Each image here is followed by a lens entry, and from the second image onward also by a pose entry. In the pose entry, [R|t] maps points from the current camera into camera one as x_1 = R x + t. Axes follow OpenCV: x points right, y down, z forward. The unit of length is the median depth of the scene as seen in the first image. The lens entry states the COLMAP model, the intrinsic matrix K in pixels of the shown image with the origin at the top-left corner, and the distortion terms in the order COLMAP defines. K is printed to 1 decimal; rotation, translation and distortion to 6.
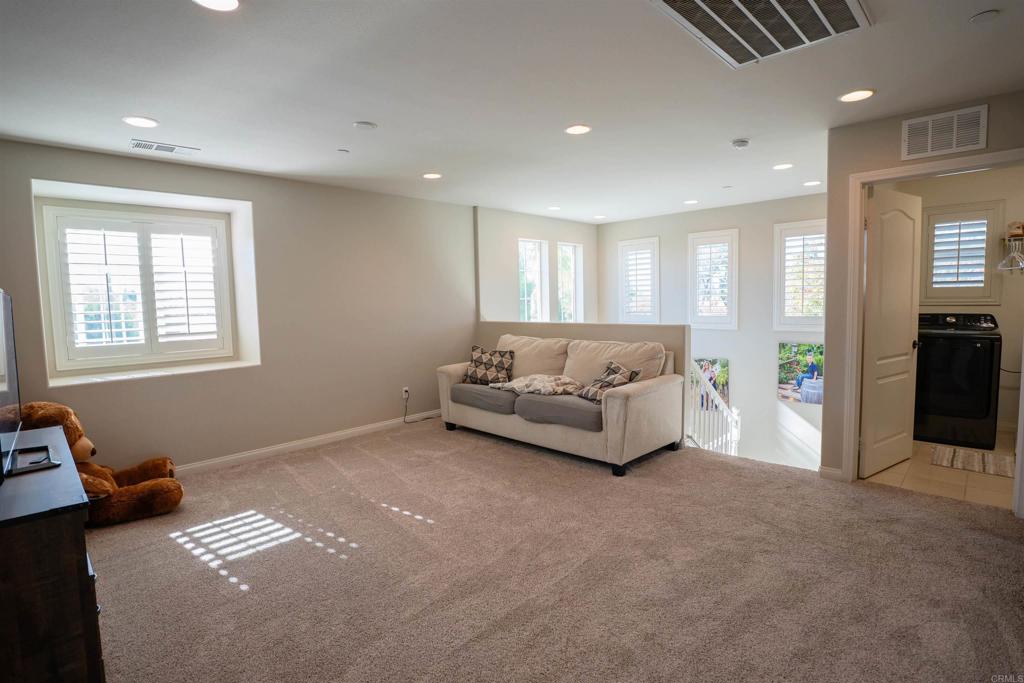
lens RADIAL K [[511.7, 0, 516.0], [0, 511.7, 340.1], [0, 0, 1]] dist [-0.001018, -0.000467]
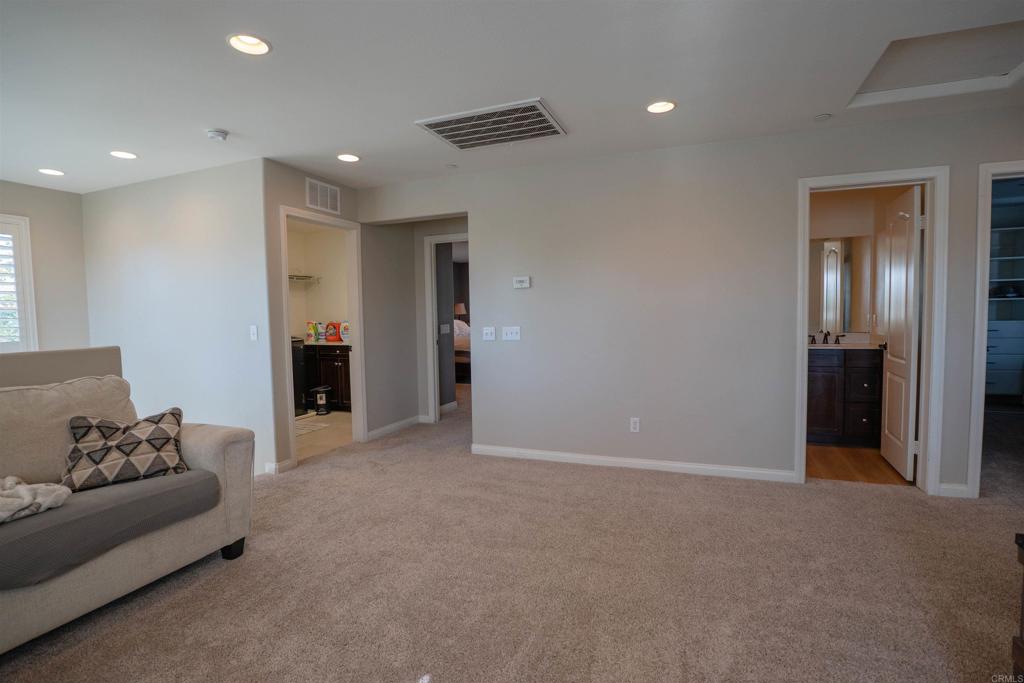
lens RADIAL K [[511.7, 0, 516.0], [0, 511.7, 340.1], [0, 0, 1]] dist [-0.001018, -0.000467]
pose [[-0.374266, -0.022585, 0.927046, -0.696903], [0.094199, 0.993606, 0.062236, -0.039537], [-0.922525, 0.110620, -0.369746, 1.048684]]
